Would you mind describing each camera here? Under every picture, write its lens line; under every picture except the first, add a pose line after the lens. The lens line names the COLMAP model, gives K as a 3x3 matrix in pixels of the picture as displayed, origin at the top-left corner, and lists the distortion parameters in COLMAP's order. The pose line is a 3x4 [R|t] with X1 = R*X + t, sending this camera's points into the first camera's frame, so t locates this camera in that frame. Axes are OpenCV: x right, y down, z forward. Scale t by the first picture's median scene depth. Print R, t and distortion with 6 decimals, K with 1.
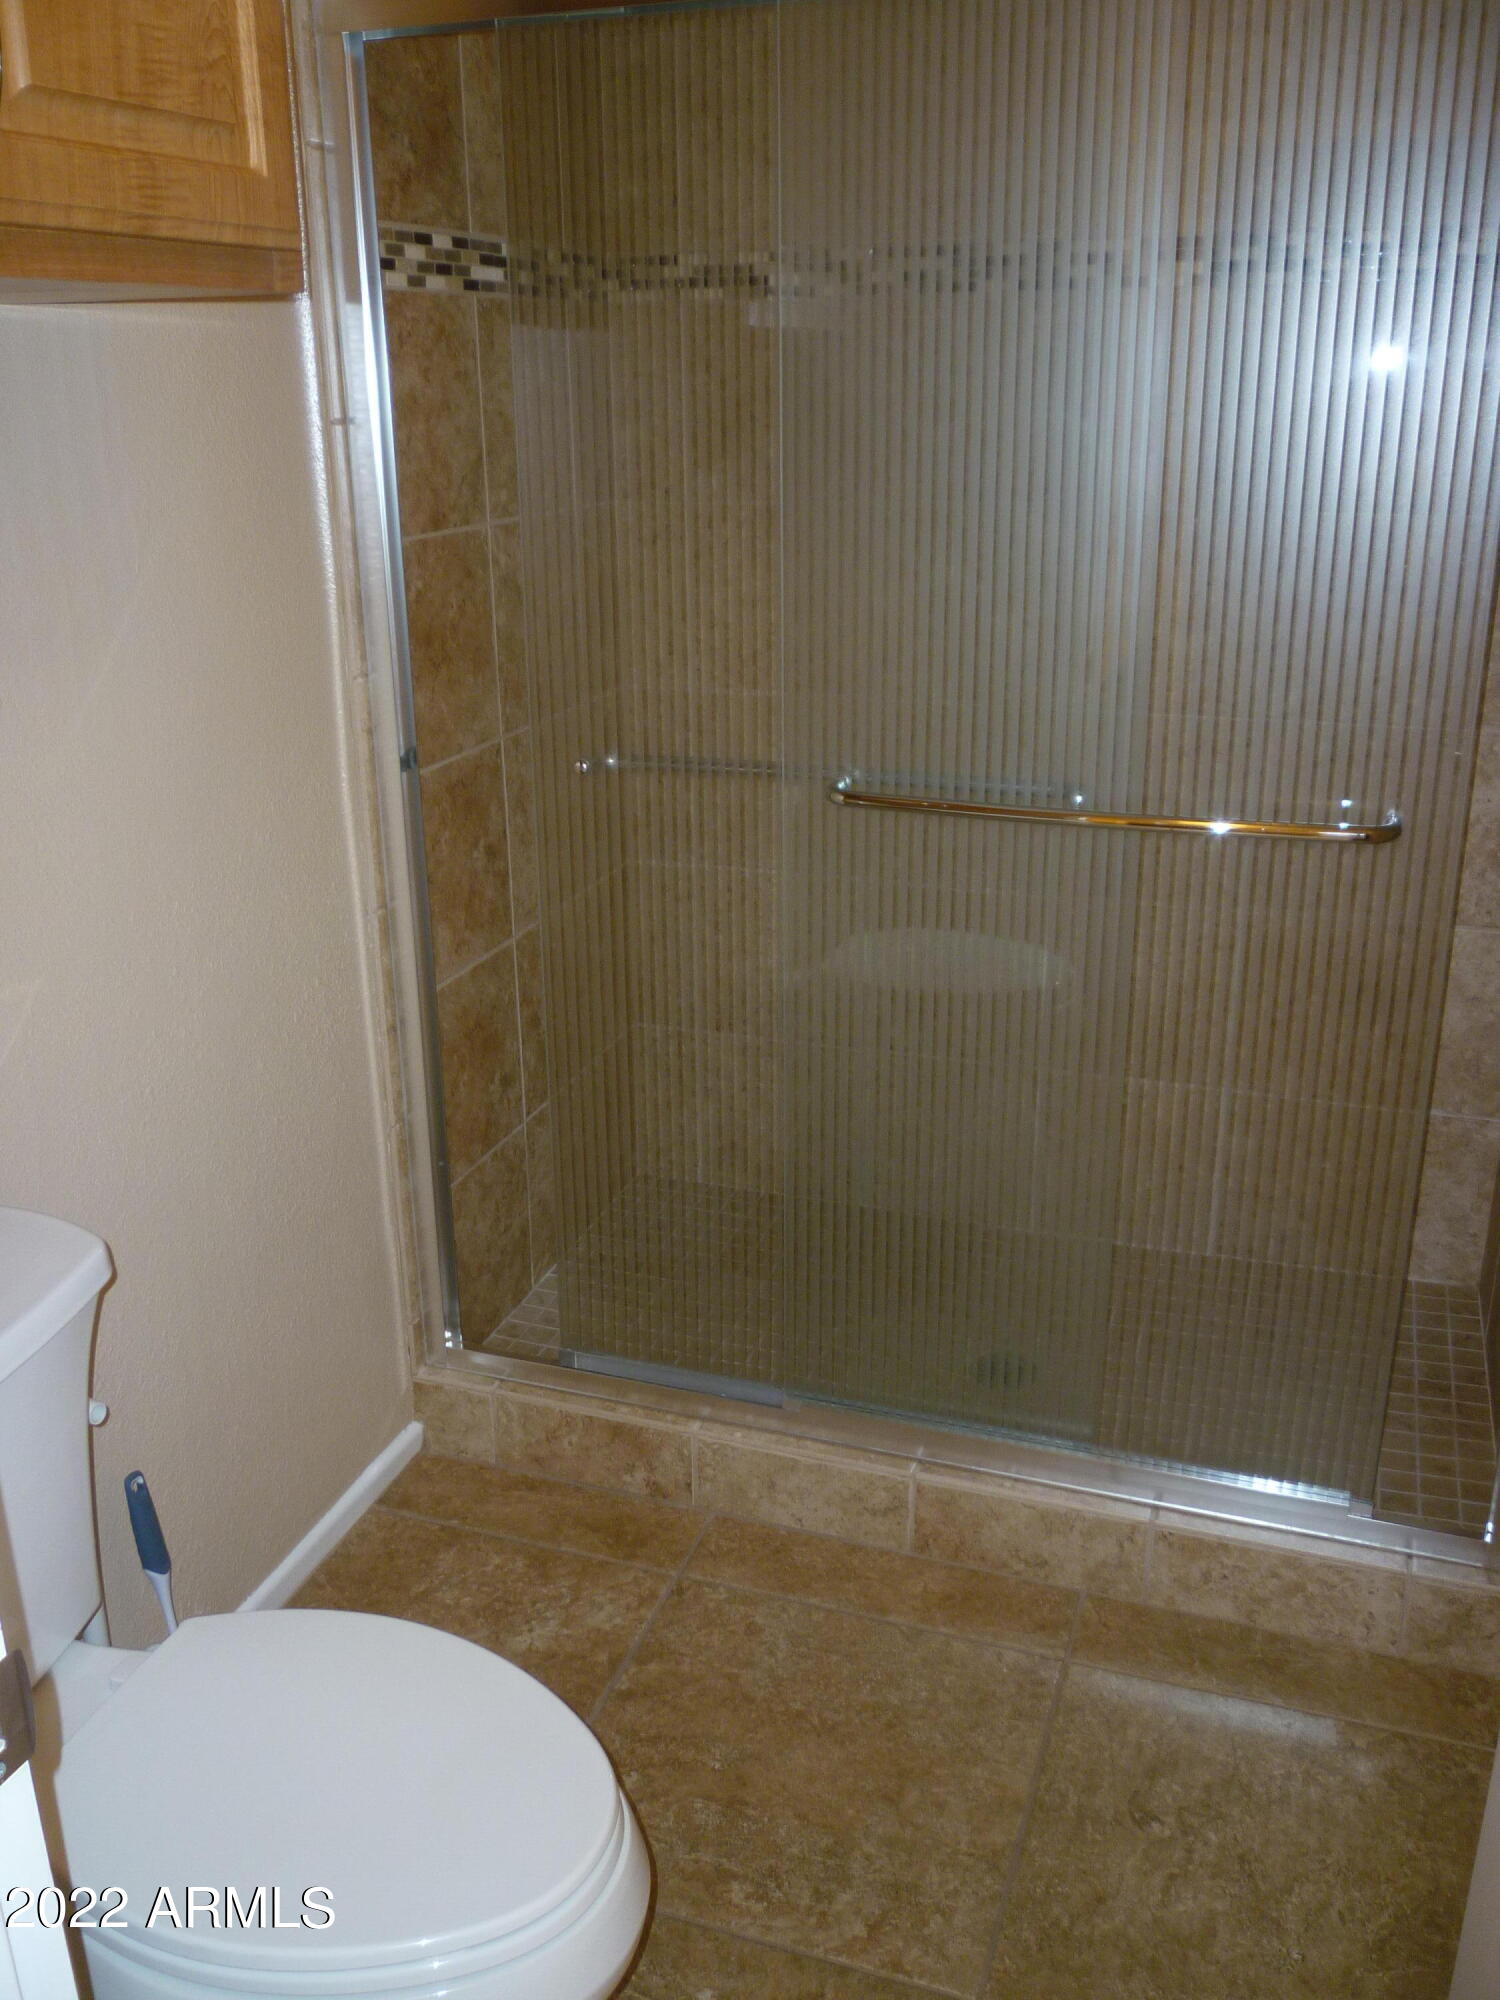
lens RADIAL K [[1746.0, 0, 733.9], [0, 1746.0, 1000.7], [0, 0, 1]] dist [-0.058139, 0.047624]
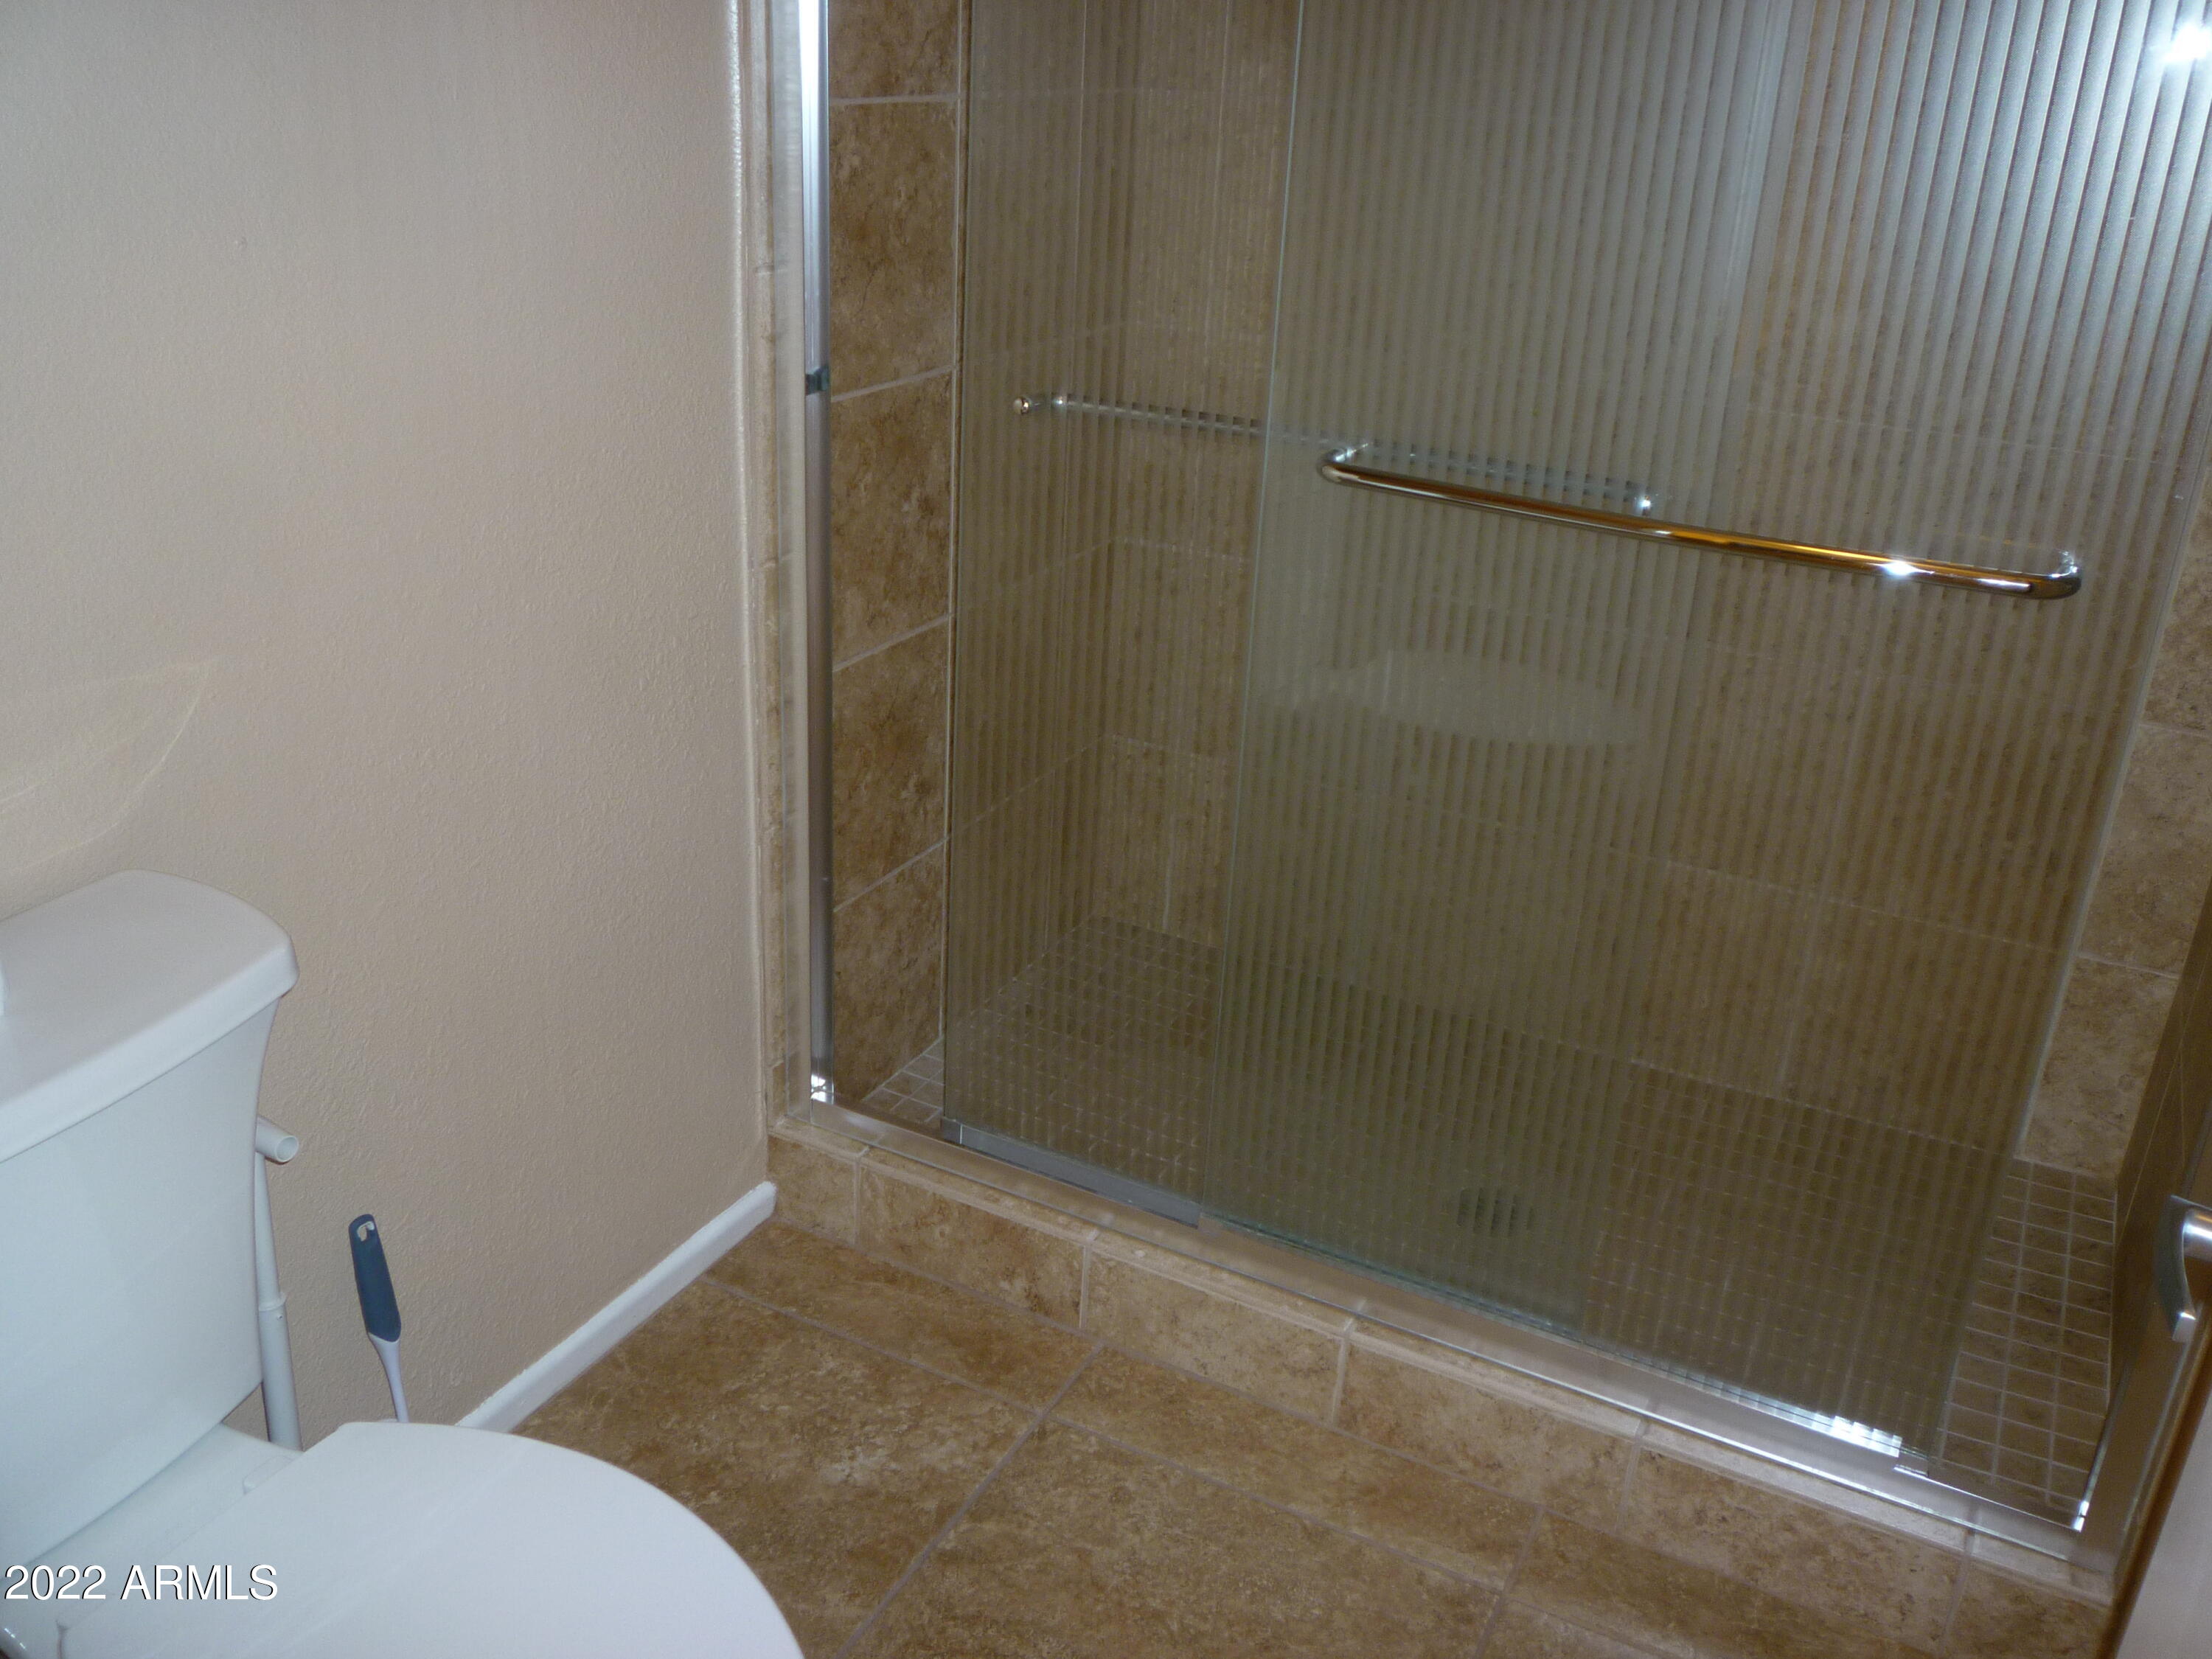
lens RADIAL K [[1931.0, 0, 1101.2], [0, 1931.0, 813.5], [0, 0, 1]] dist [-0.058139, 0.047624]
pose [[0.988469, 0.110225, -0.103822, 0.052606], [-0.104428, 0.992738, 0.059721, -0.005236], [0.109650, -0.048190, 0.992801, 0.111749]]
